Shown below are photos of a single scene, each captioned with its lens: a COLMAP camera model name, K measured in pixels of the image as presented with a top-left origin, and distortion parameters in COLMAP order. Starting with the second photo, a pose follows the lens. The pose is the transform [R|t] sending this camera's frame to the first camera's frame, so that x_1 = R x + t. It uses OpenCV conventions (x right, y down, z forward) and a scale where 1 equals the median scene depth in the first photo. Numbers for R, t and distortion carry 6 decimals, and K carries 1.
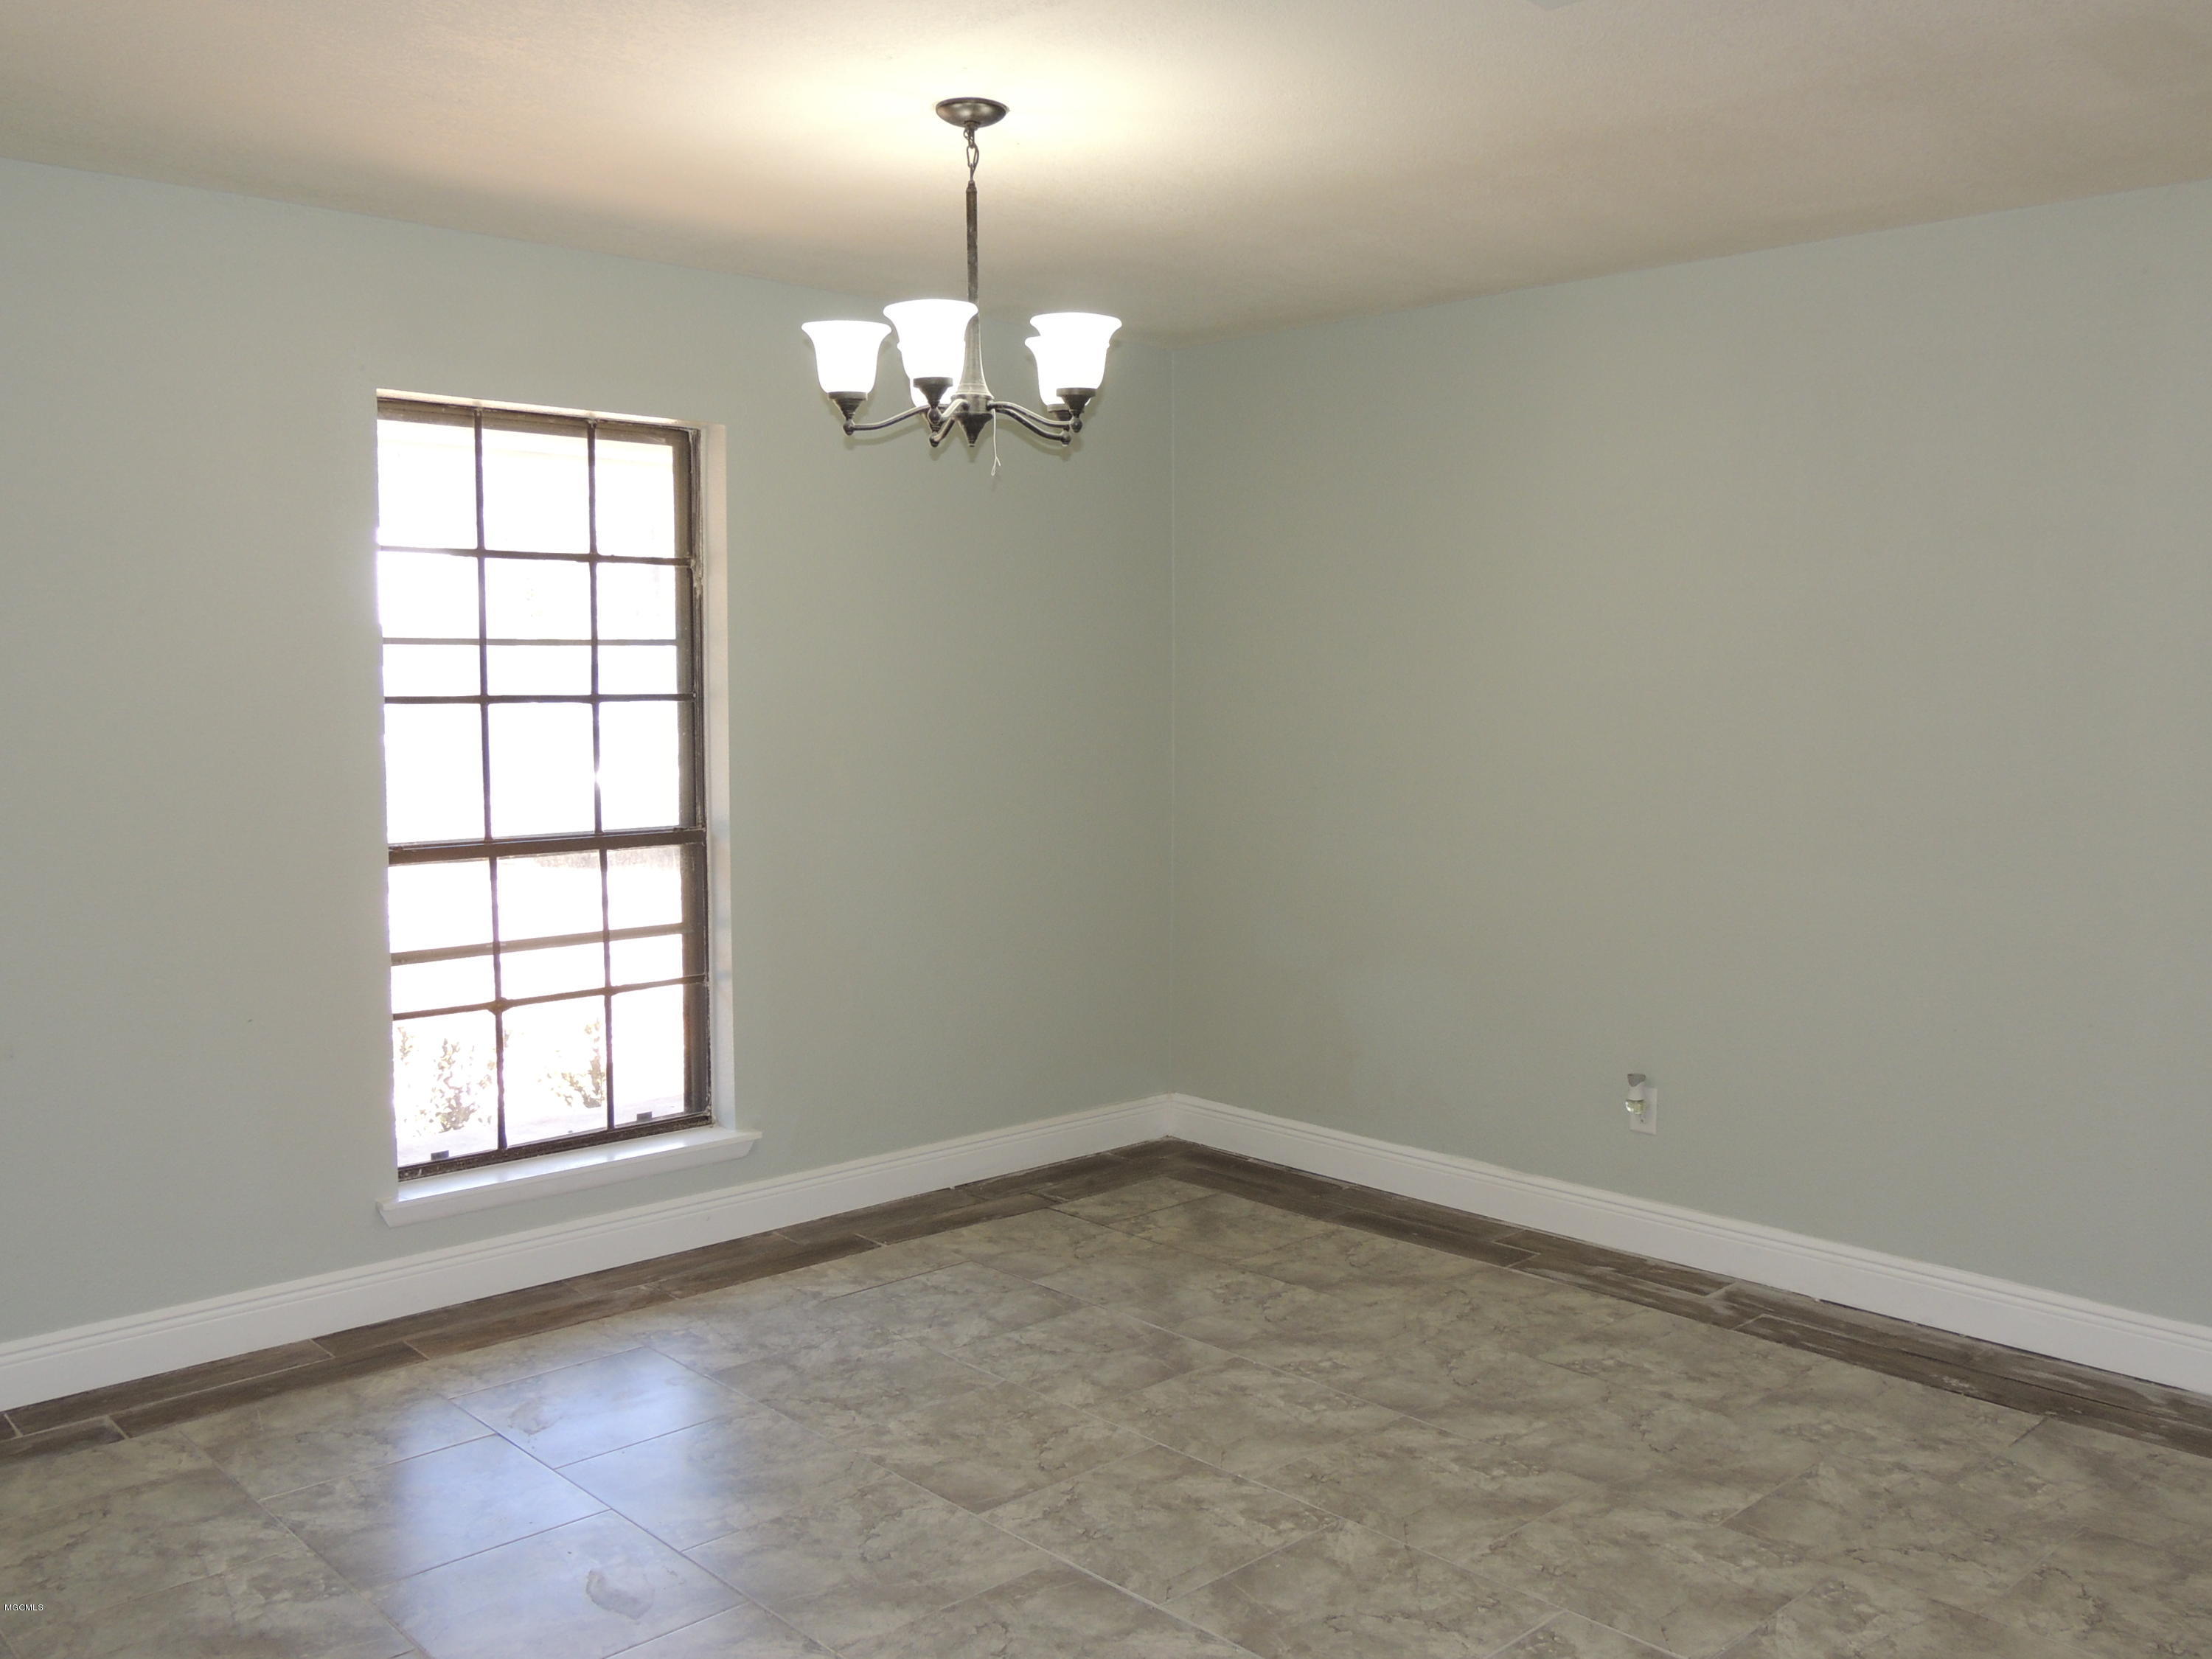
lens RADIAL K [[1893.7, 0, 1125.7], [0, 1893.7, 835.5], [0, 0, 1]] dist [-0.039886, 0.017632]
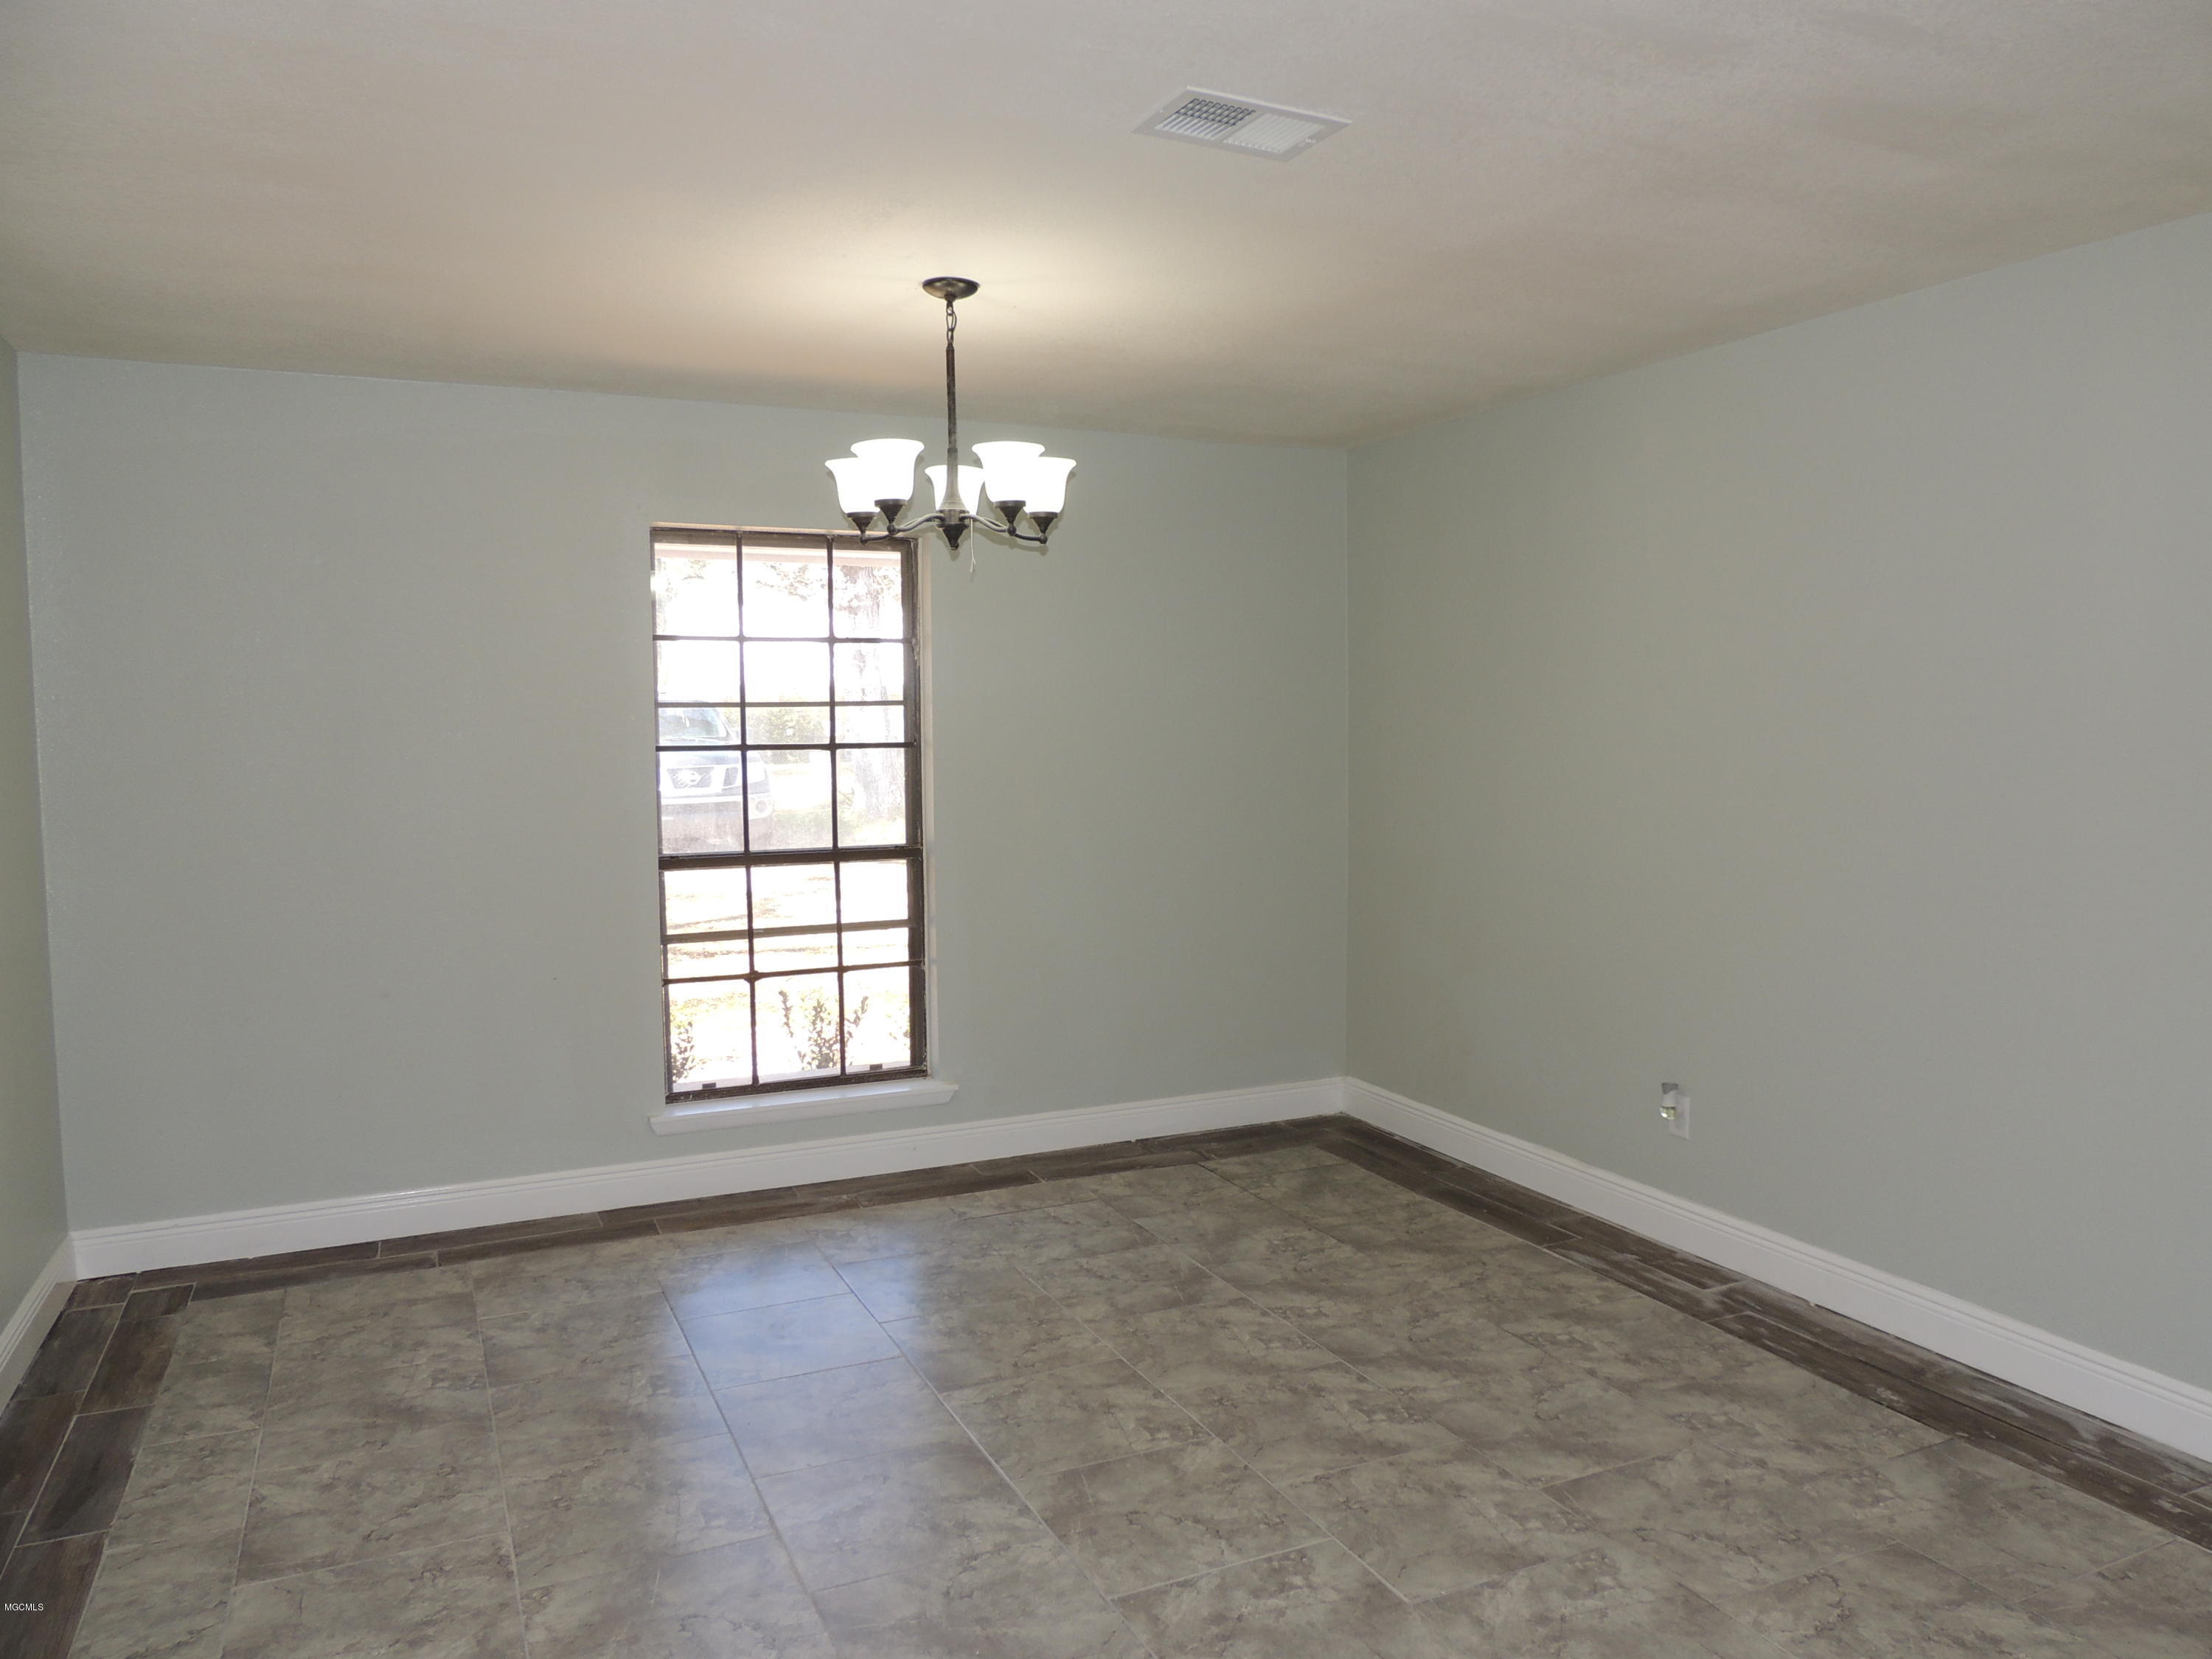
lens RADIAL K [[1572.2, 0, 1117.4], [0, 1572.2, 836.9], [0, 0, 1]] dist [-0.038502, 0.023248]
pose [[0.945993, 0.014135, -0.323879, 0.282083], [-0.017310, 0.999826, -0.006925, -0.005802], [0.323725, 0.012157, 0.946073, 0.031442]]
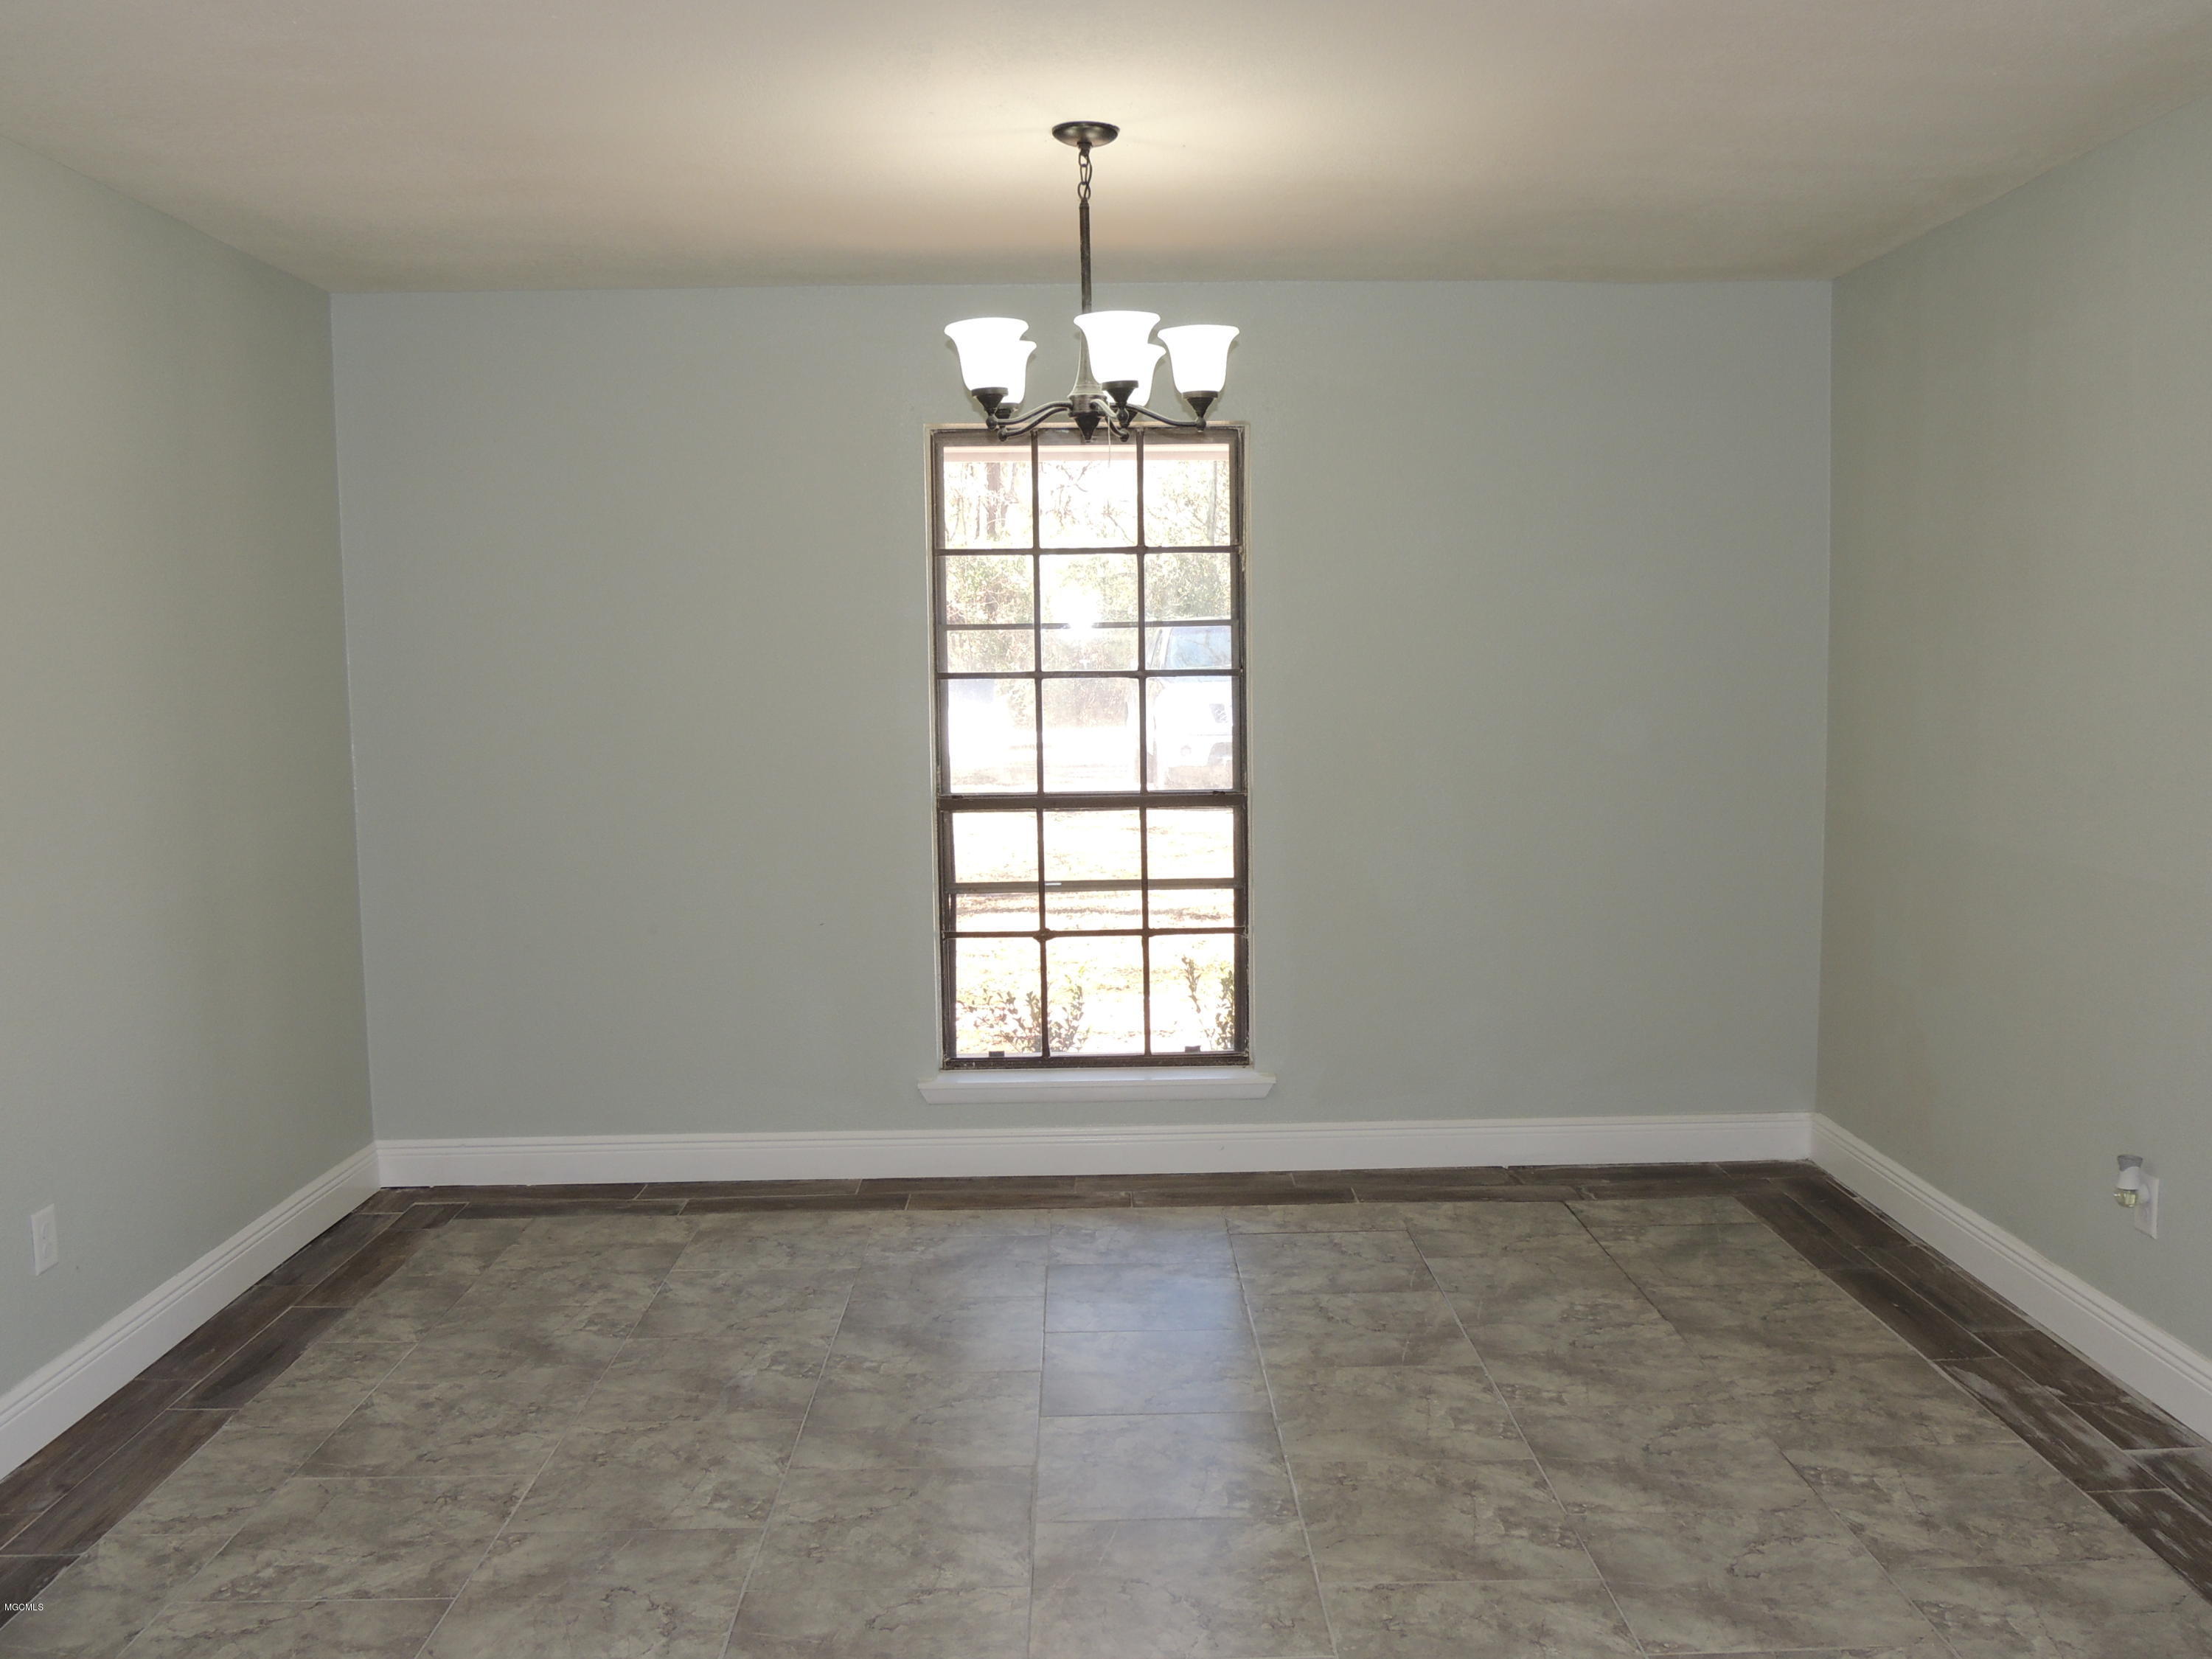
lens RADIAL K [[1893.7, 0, 1118.1], [0, 1893.7, 833.0], [0, 0, 1]] dist [-0.039886, 0.017632]
pose [[0.734200, 0.052598, -0.676893, 0.521011], [-0.044157, 0.998583, 0.029700, -0.011064], [0.677496, 0.008084, 0.735482, 0.165086]]
